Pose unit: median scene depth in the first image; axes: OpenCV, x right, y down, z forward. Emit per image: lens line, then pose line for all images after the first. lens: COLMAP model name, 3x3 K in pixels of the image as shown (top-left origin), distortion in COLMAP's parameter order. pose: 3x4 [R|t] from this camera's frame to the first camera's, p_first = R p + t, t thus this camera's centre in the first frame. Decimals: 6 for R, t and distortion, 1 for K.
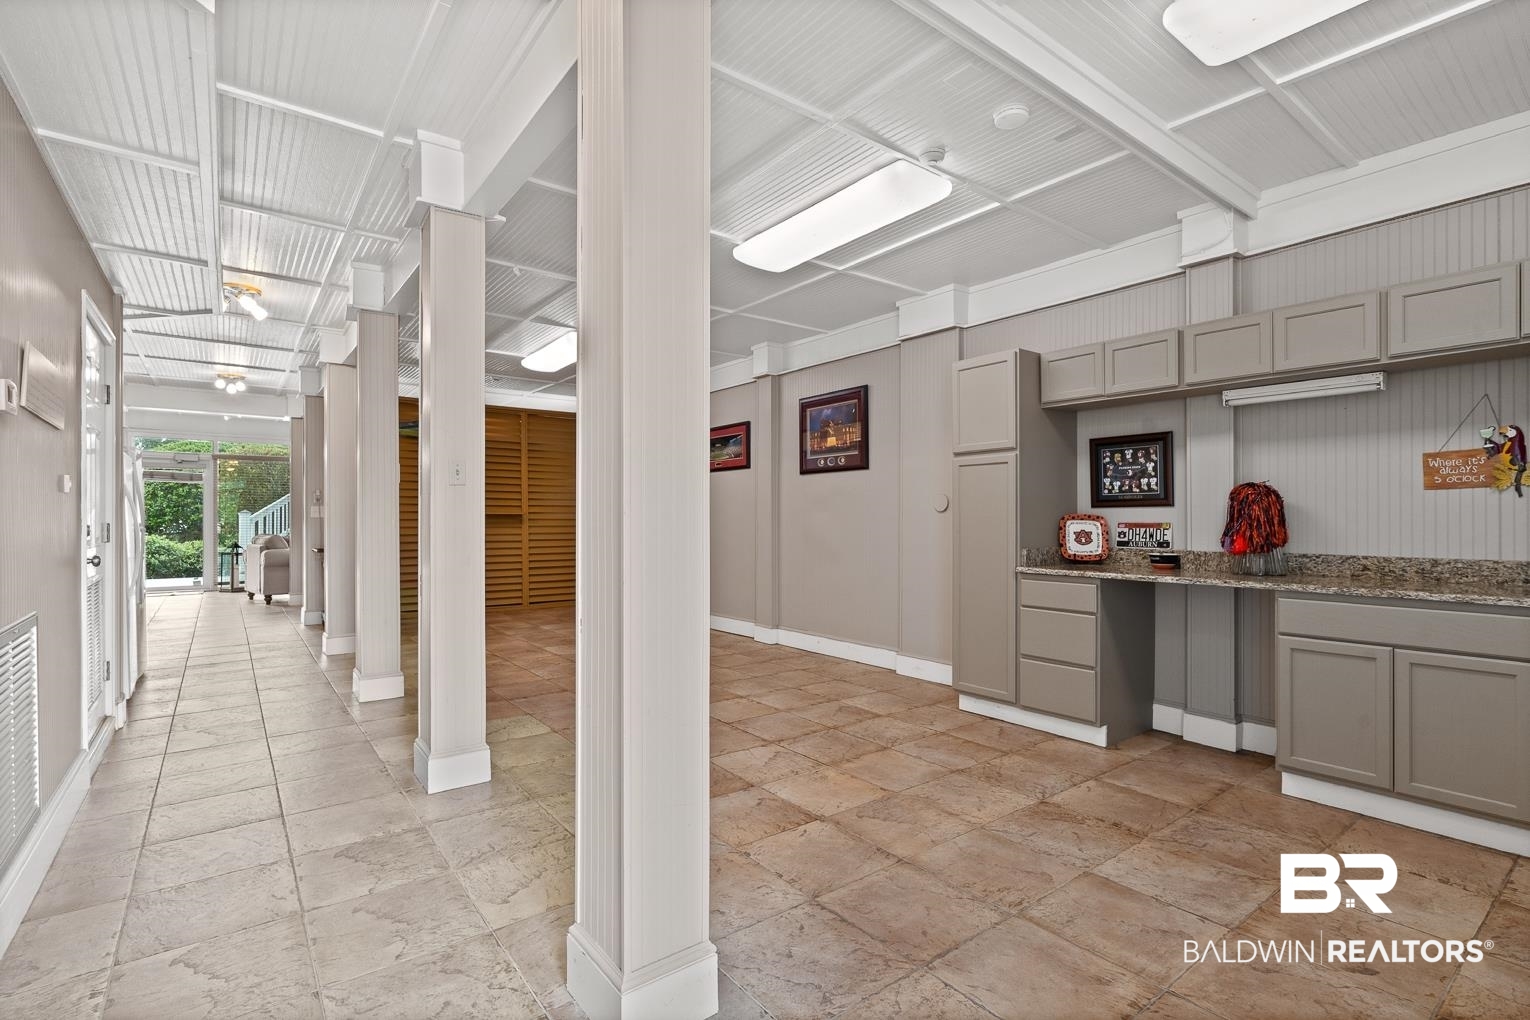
lens RADIAL K [[705.3, 0, 765.9], [0, 705.3, 520.3], [0, 0, 1]] dist [-0.003958, 0.000675]
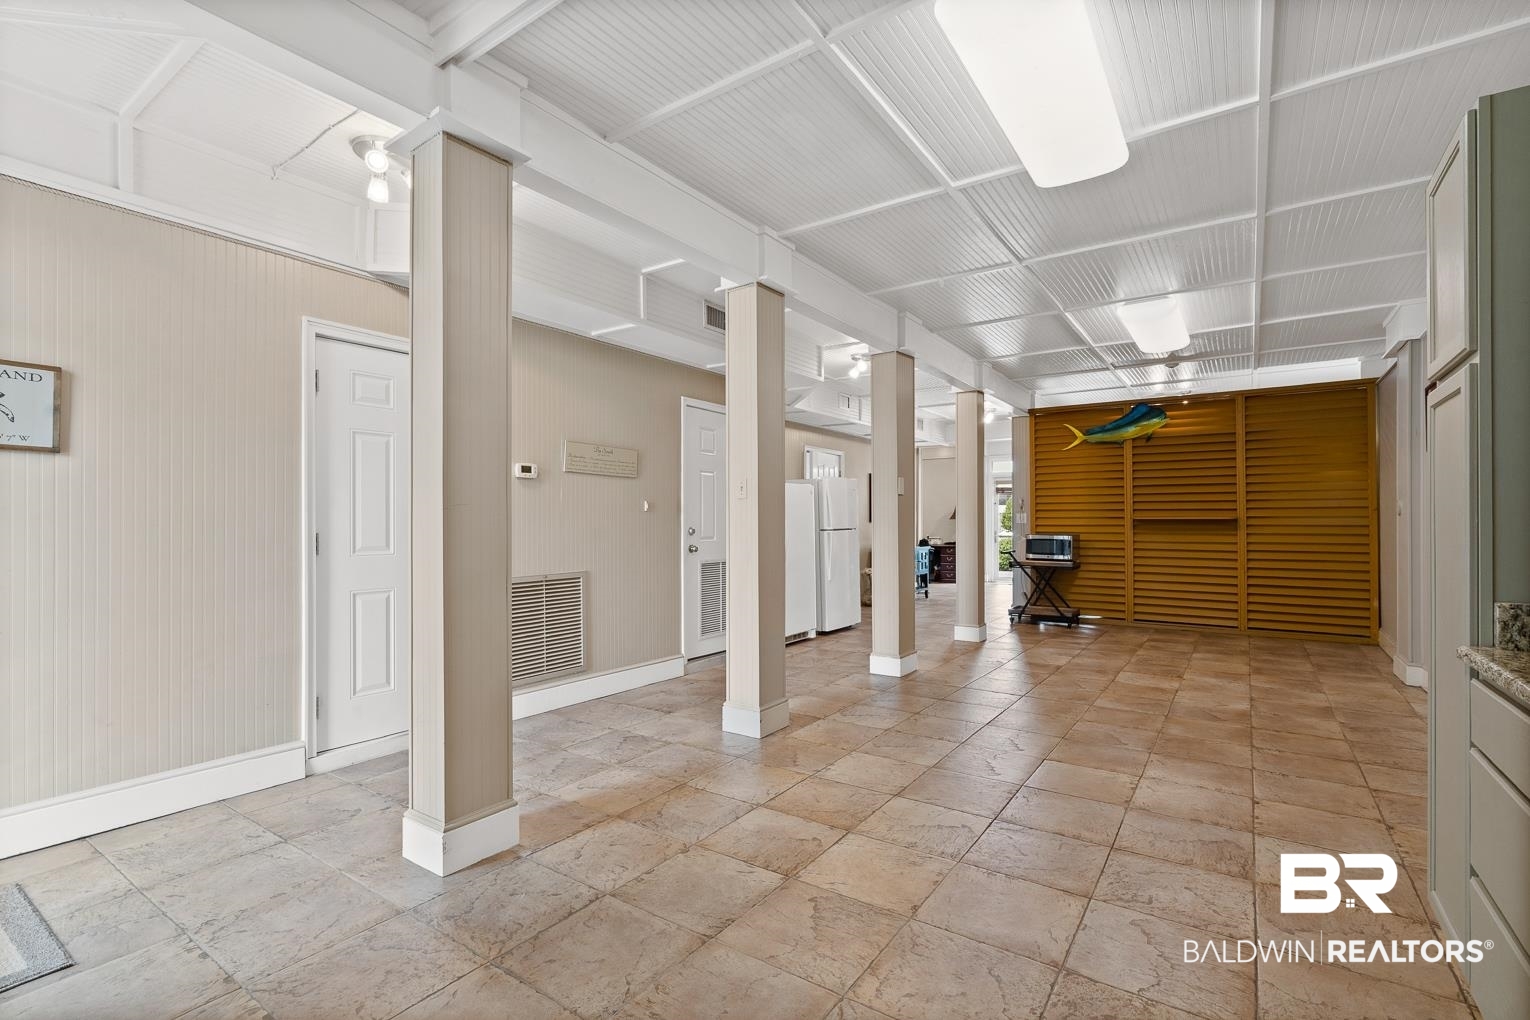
lens RADIAL K [[705.3, 0, 764.2], [0, 705.3, 510.7], [0, 0, 1]] dist [-0.003958, 0.000675]
pose [[0.306591, -0.019025, -0.951651, 0.763500], [-0.001165, 0.999792, -0.020363, -0.002361], [0.951841, 0.007352, 0.306505, 0.606583]]
